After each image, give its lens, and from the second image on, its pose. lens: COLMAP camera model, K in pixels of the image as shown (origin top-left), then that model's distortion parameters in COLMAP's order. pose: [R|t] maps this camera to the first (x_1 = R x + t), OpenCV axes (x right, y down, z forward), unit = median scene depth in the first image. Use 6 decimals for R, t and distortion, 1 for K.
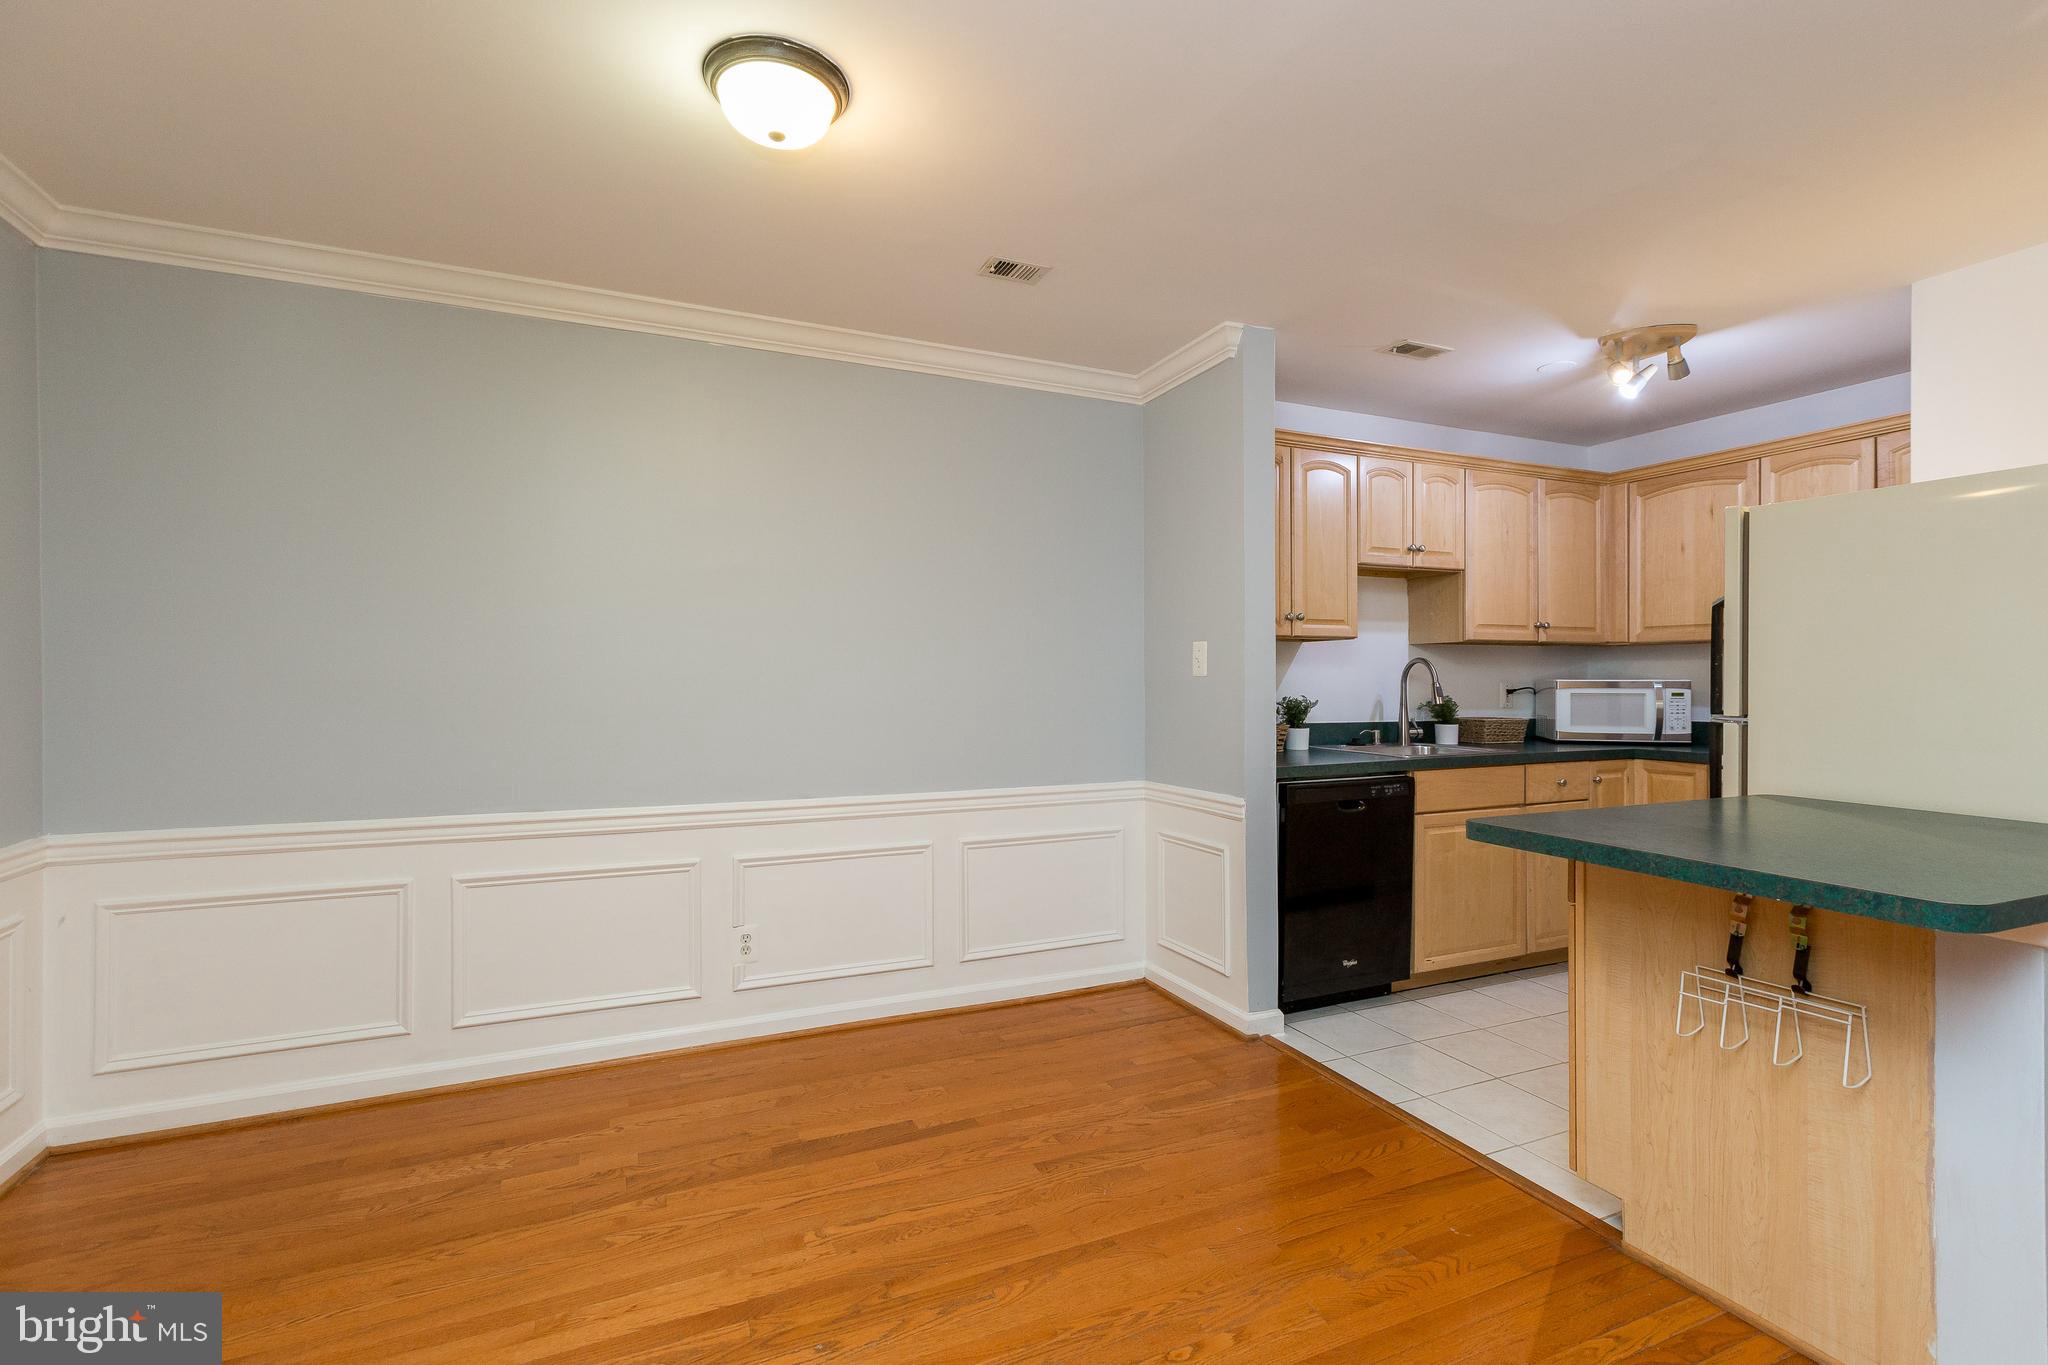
lens RADIAL K [[915.0, 0, 1021.5], [0, 915.0, 675.4], [0, 0, 1]] dist [0.003601, -0.000863]
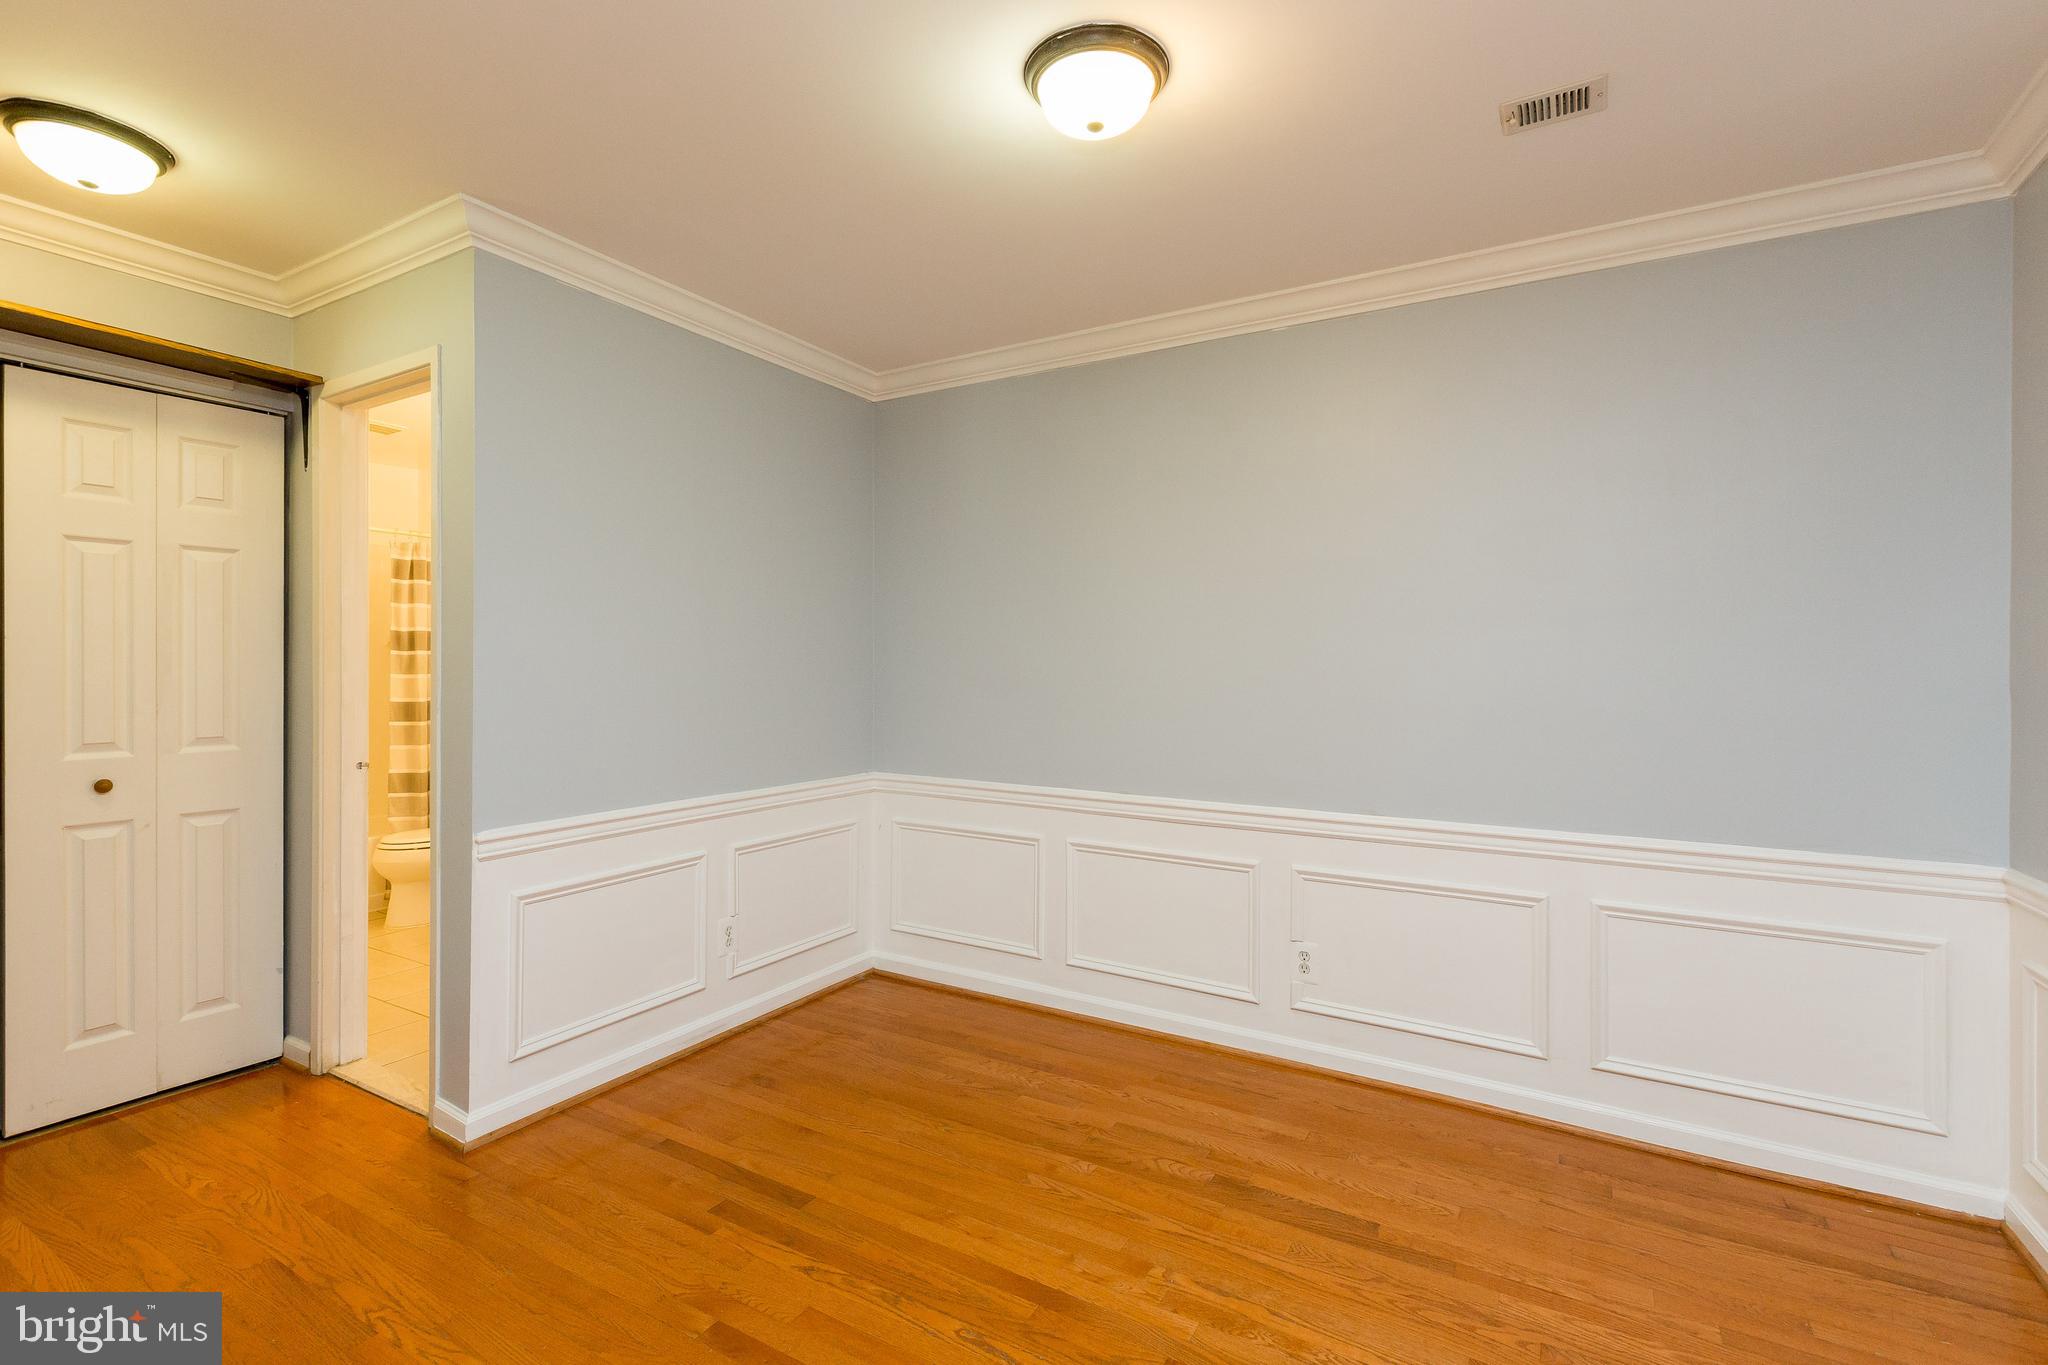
lens RADIAL K [[921.6, 0, 1017.3], [0, 921.6, 671.5], [0, 0, 1]] dist [0.002375, -0.000205]
pose [[0.574774, 0.005357, -0.818295, 0.266916], [-0.005916, 0.999980, 0.002391, -0.003070], [0.818291, 0.003467, 0.574794, 0.195795]]
